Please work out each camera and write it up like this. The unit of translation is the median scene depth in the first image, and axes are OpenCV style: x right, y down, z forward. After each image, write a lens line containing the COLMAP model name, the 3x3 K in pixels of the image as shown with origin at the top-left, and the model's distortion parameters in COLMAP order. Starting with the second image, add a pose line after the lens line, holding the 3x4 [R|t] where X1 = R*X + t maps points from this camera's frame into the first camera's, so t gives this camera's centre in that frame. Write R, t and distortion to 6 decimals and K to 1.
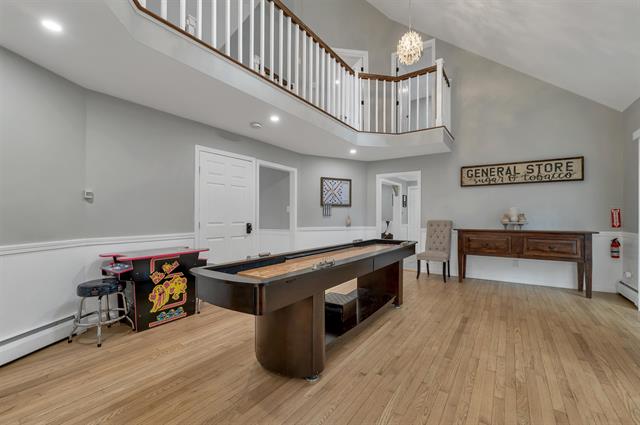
lens RADIAL K [[271.5, 0, 318.5], [0, 271.5, 217.5], [0, 0, 1]] dist [-0.000796, -0.000268]
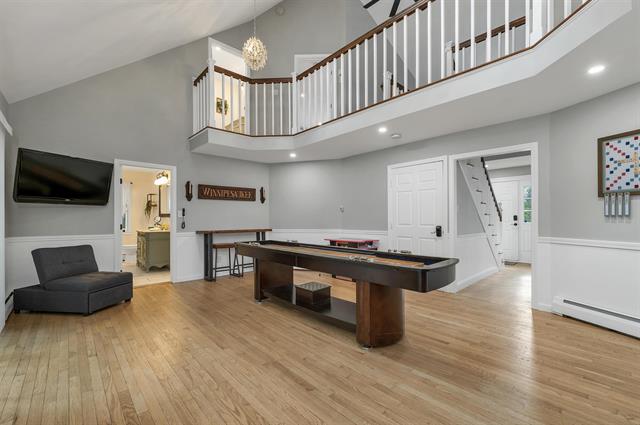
lens RADIAL K [[271.5, 0, 318.5], [0, 271.5, 217.5], [0, 0, 1]] dist [-0.000796, -0.000268]
pose [[-0.207173, -0.004739, -0.978293, 0.730378], [0.001188, 0.999986, -0.005095, -0.004641], [0.978304, -0.002218, -0.207165, 0.738697]]
